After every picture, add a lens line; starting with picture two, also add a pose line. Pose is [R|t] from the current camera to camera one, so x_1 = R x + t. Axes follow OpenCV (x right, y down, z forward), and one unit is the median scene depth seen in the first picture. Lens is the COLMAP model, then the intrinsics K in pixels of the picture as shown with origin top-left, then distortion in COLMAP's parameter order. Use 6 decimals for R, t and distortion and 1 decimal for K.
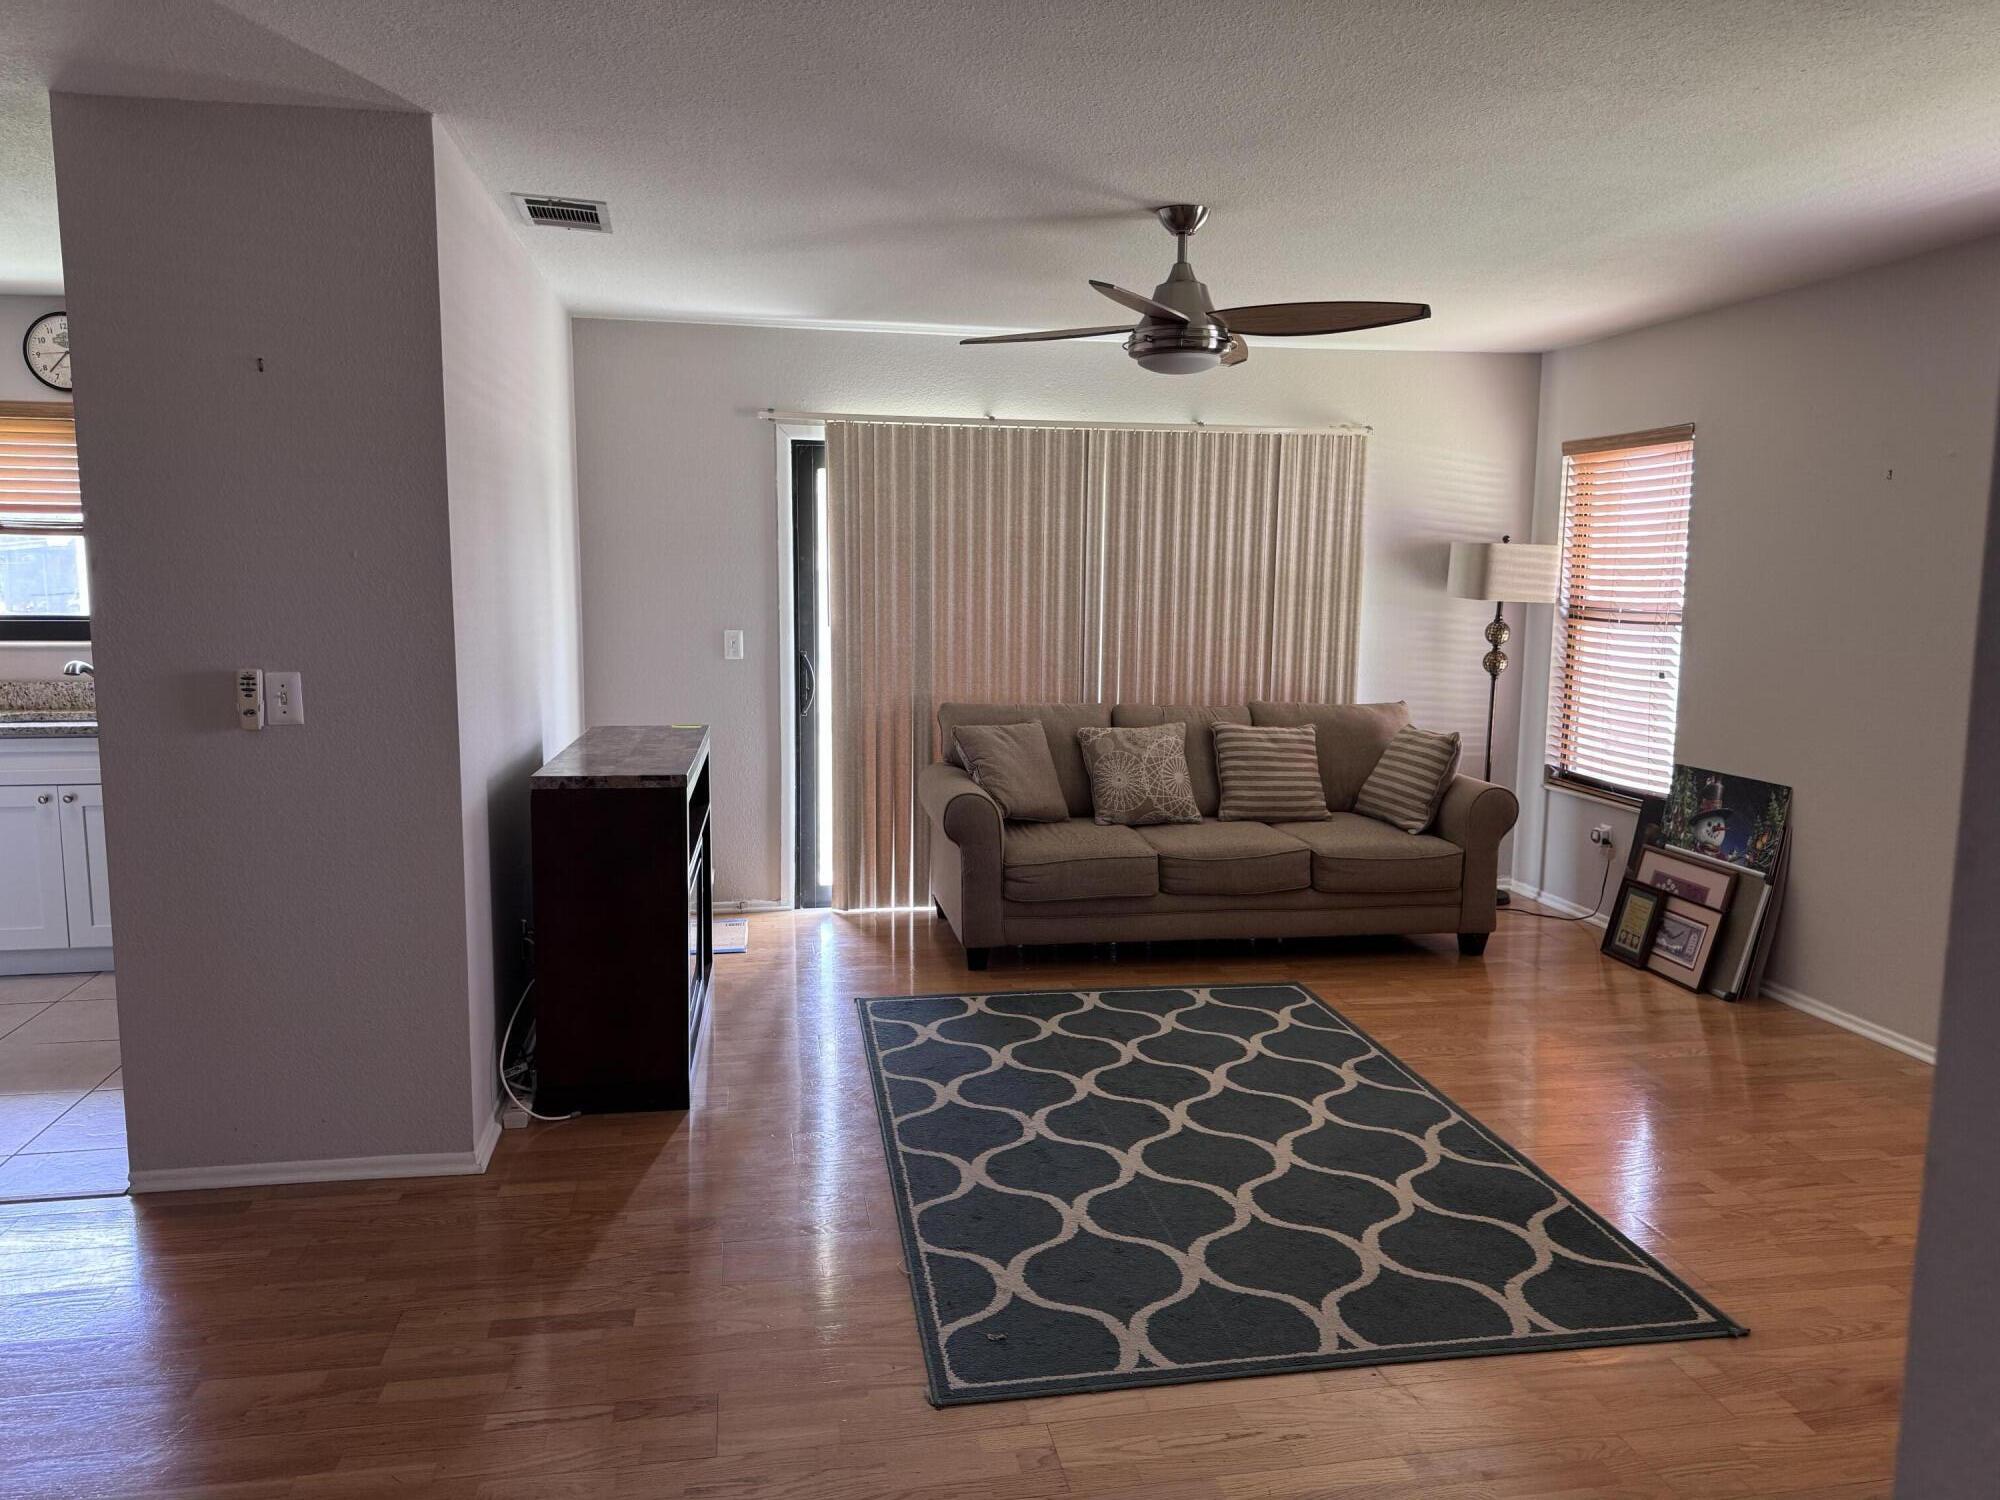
lens RADIAL K [[1402.7, 0, 1000.0], [0, 1402.7, 750.0], [0, 0, 1]] dist [-0.004126, -0.002935]
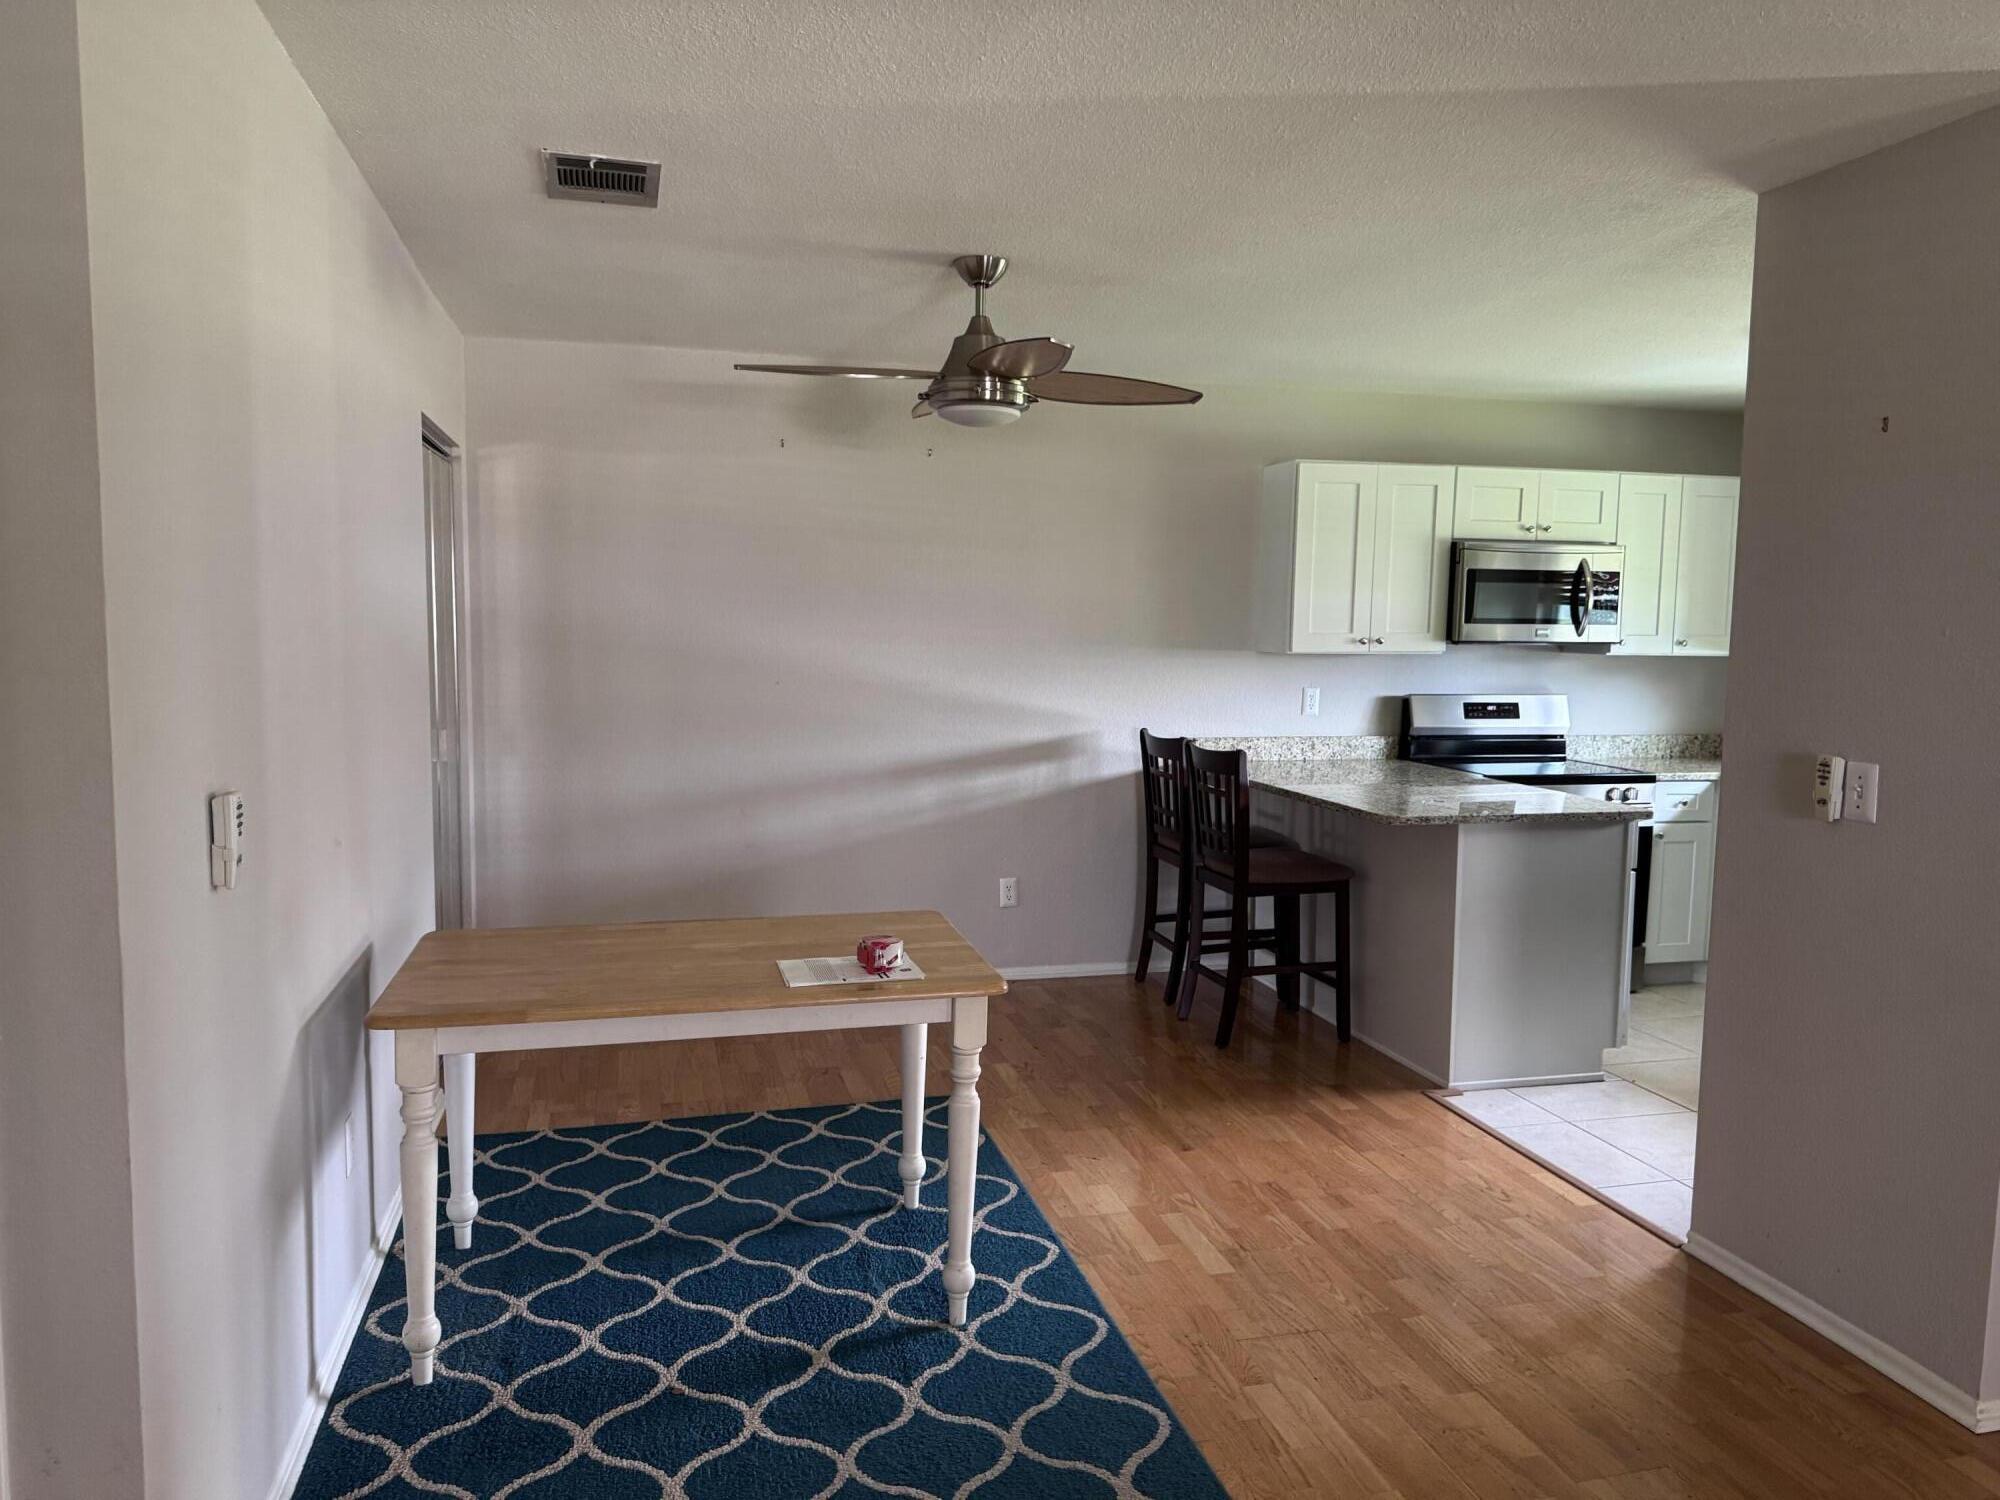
lens RADIAL K [[1402.7, 0, 1000.0], [0, 1402.7, 750.0], [0, 0, 1]] dist [-0.004126, -0.002935]
pose [[0.086252, 0.091797, -0.992035, 0.336684], [-0.147765, 0.985912, 0.078383, -0.052893], [0.985254, 0.139827, 0.098601, 0.367676]]
